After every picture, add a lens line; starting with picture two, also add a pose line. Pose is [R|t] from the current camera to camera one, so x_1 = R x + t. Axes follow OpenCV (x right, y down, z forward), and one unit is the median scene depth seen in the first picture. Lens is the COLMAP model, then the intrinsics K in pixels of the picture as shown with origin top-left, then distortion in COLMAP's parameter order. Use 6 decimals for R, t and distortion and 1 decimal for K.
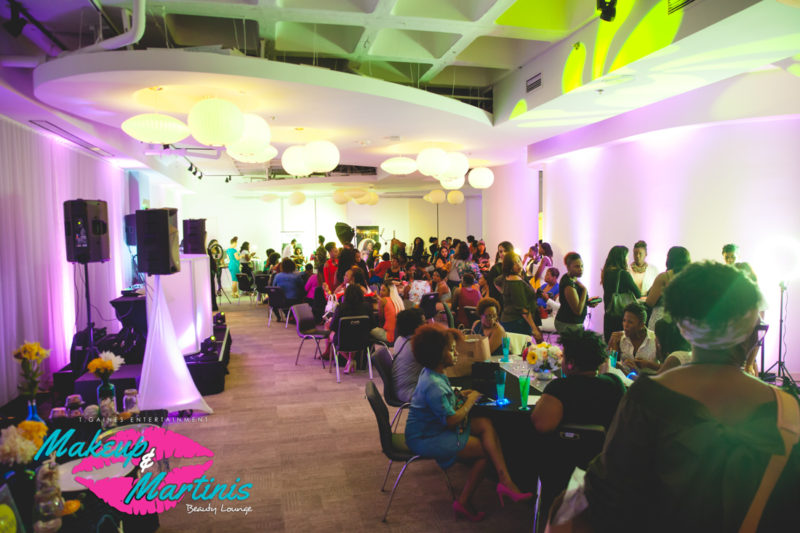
lens RADIAL K [[552.3, 0, 400.0], [0, 552.3, 266.5], [0, 0, 1]] dist [-0.101326, 0.088937]
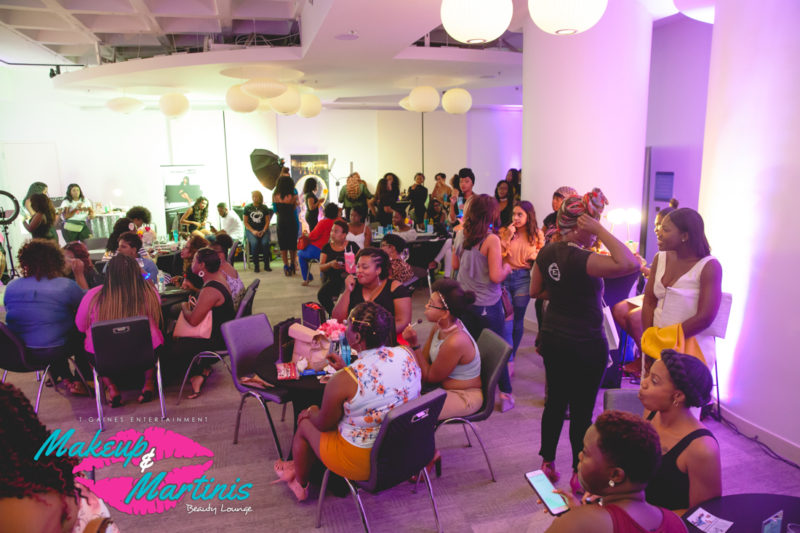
lens RADIAL K [[552.3, 0, 400.0], [0, 552.3, 266.5], [0, 0, 1]] dist [-0.101326, 0.088937]
pose [[0.999370, -0.010714, 0.033831, 0.020400], [0.006564, 0.992693, 0.120486, -0.024522], [-0.034874, -0.120188, 0.992138, 0.403496]]
